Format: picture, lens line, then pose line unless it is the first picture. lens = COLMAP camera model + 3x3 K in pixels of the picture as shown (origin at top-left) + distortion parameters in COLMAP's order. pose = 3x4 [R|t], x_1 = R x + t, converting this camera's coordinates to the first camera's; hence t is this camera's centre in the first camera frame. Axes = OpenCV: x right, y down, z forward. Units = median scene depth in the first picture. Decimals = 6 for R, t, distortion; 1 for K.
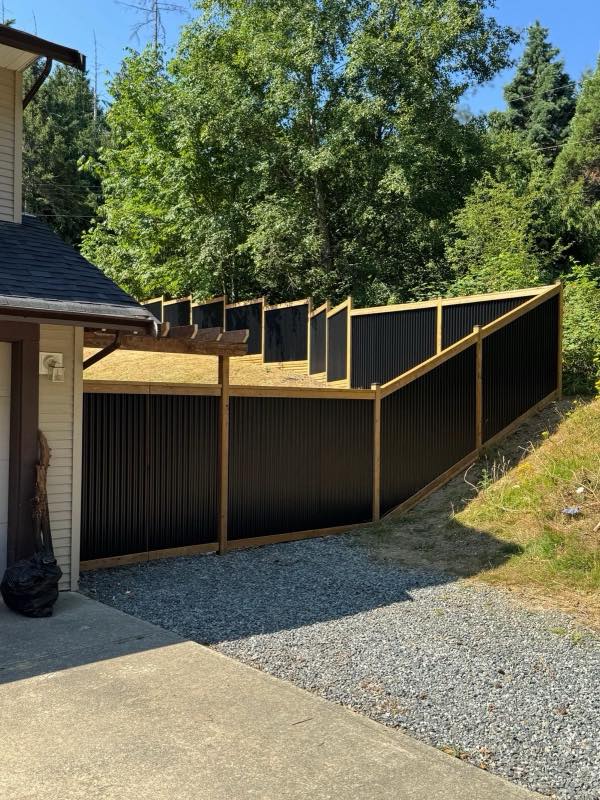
lens RADIAL K [[747.7, 0, 300.0], [0, 747.7, 400.0], [0, 0, 1]] dist [0.009670, -0.007057]
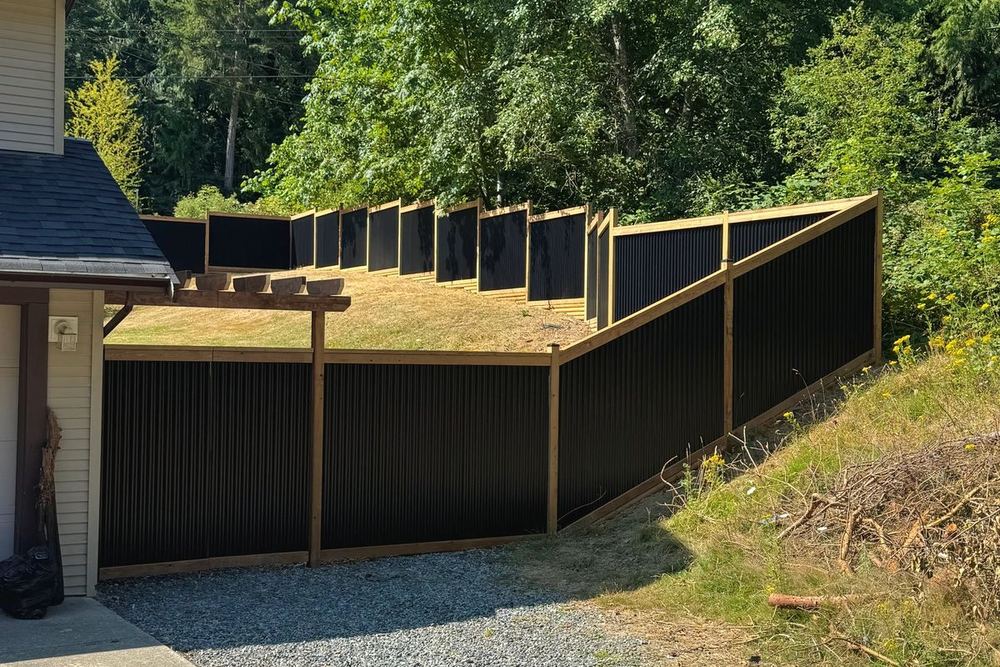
lens RADIAL K [[1225.4, 0, 500.0], [0, 1225.4, 333.5], [0, 0, 1]] dist [-0.002781, -0.005384]
pose [[0.987466, 0.000809, -0.157828, 0.208930], [-0.002792, 0.999920, -0.012340, -0.015157], [0.157806, 0.012625, 0.987389, -0.167686]]
